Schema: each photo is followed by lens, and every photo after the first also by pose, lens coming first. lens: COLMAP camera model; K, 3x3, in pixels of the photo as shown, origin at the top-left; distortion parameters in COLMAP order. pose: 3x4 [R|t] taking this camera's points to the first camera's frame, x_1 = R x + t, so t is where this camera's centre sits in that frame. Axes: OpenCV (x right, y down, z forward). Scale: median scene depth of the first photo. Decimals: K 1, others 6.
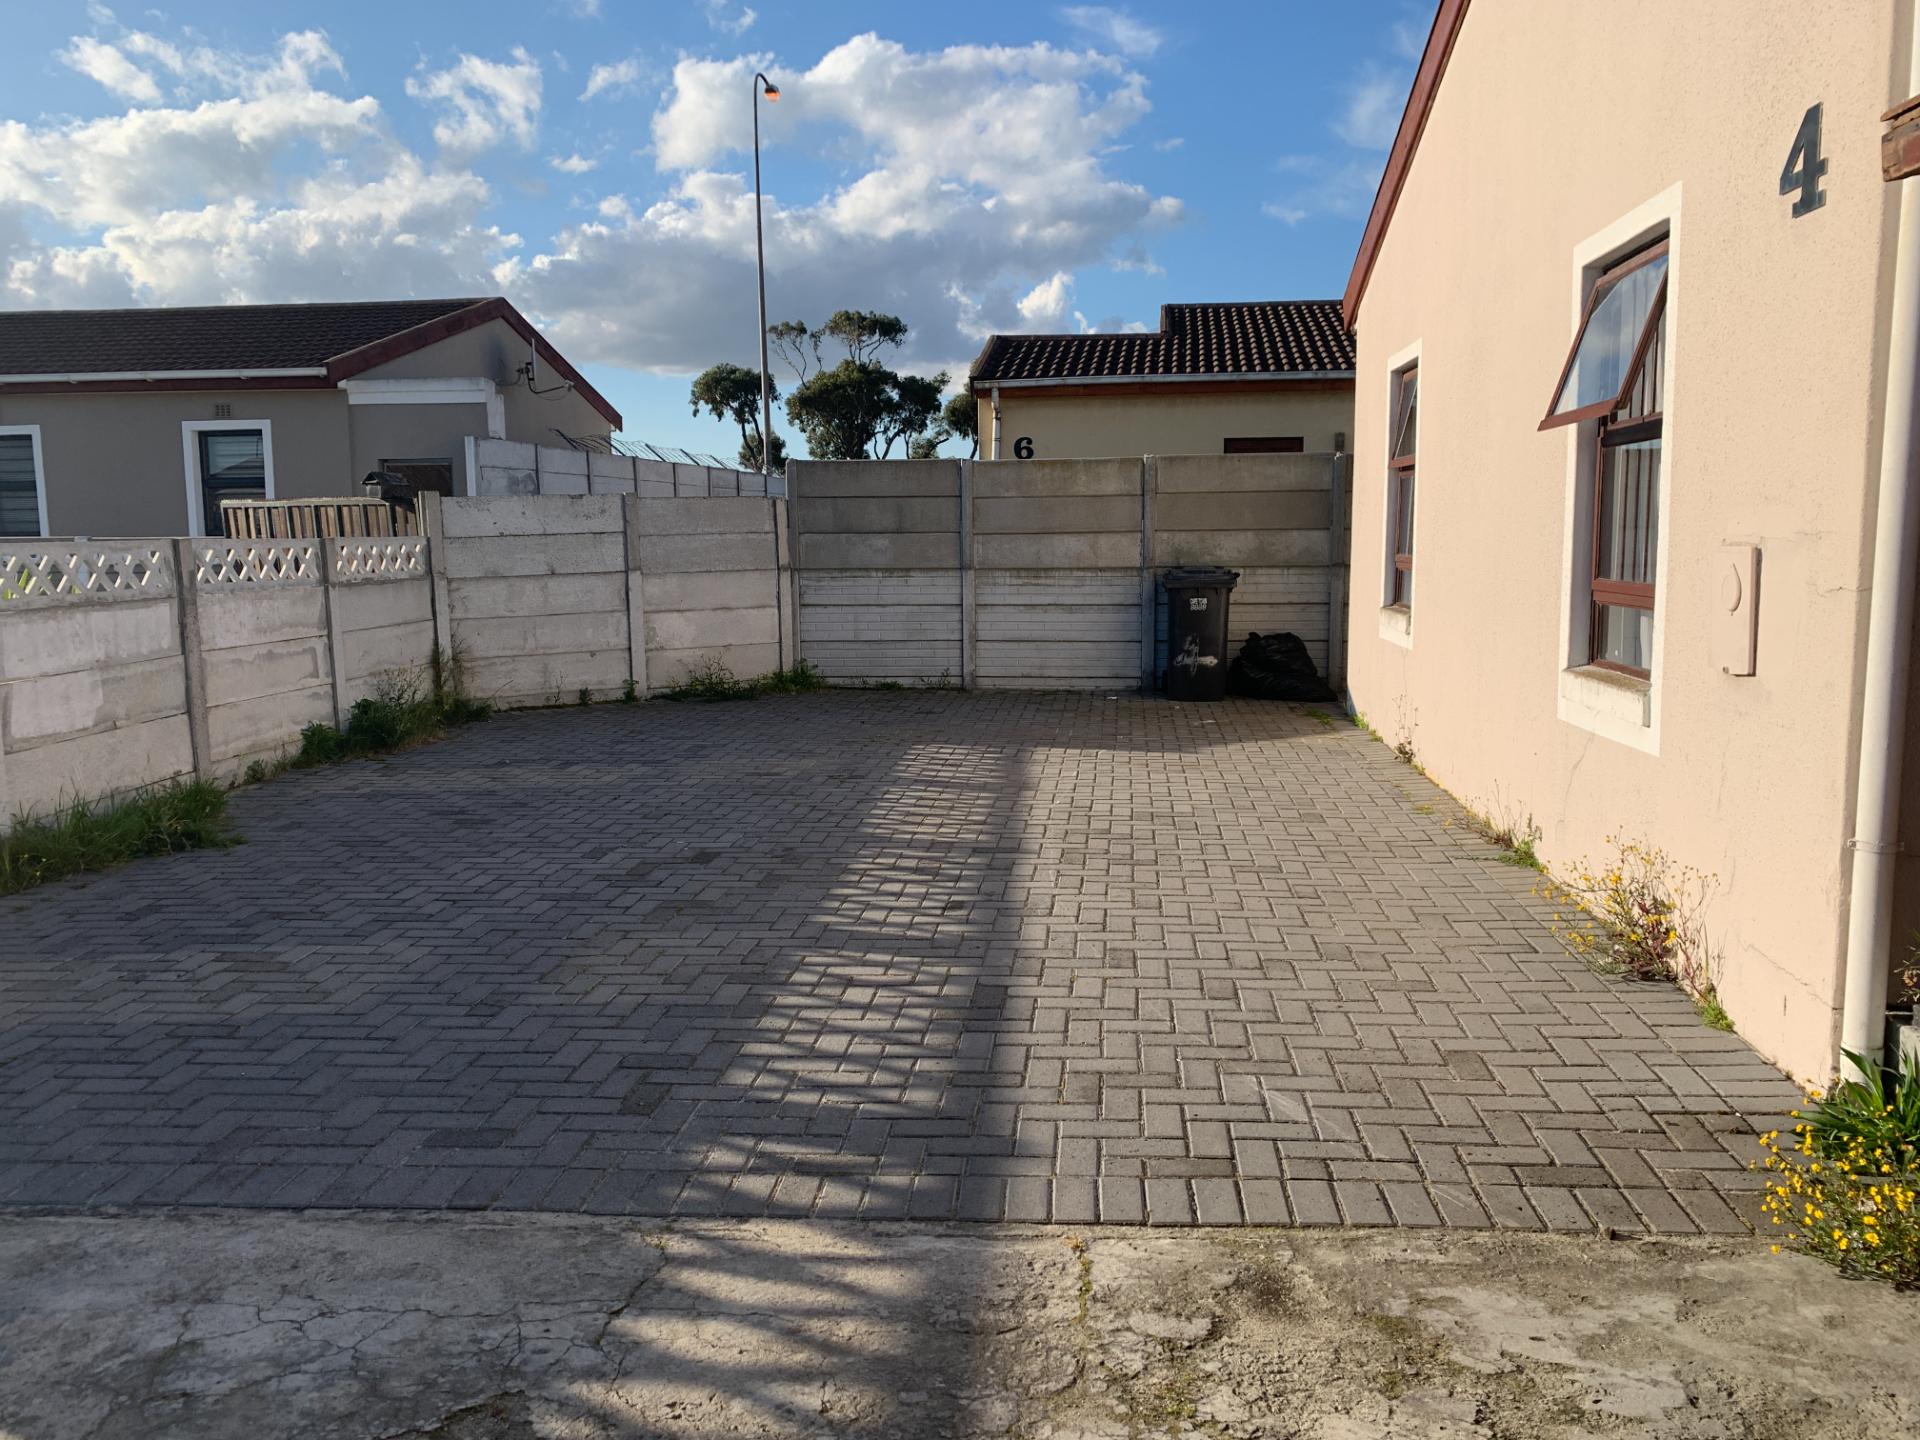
lens RADIAL K [[1465.1, 0, 947.5], [0, 1465.1, 700.5], [0, 0, 1]] dist [0.042892, -0.050864]
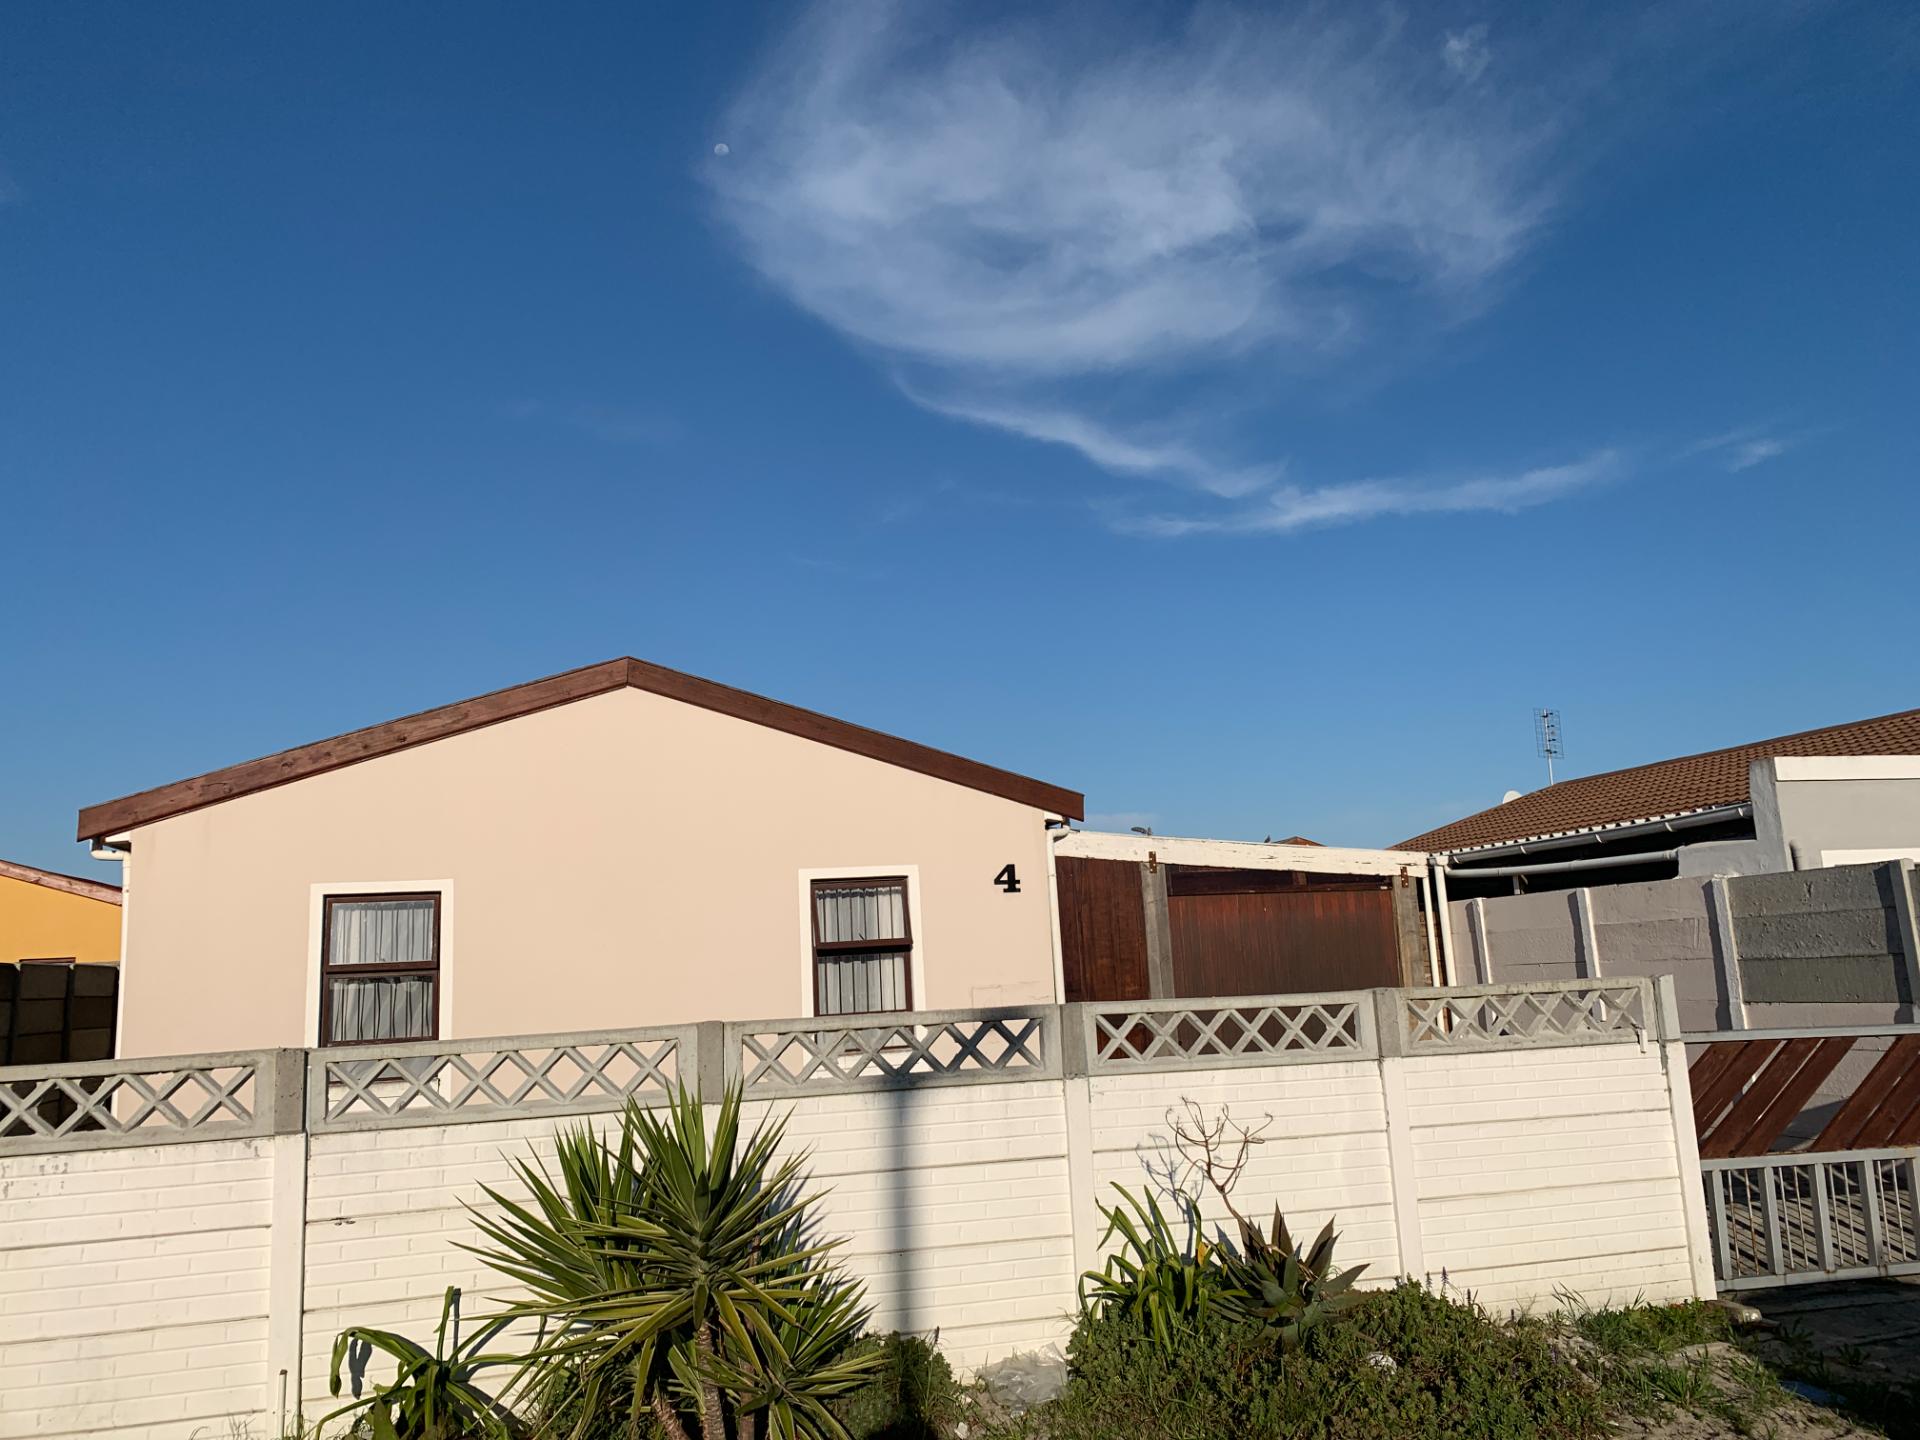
lens RADIAL K [[1465.1, 0, 961.6], [0, 1465.1, 709.3], [0, 0, 1]] dist [0.042892, -0.050864]
pose [[-0.358297, 0.193761, 0.913280, -2.859752], [0.159211, 0.976578, -0.144729, -0.281614], [-0.919932, 0.093548, -0.380754, 2.549057]]
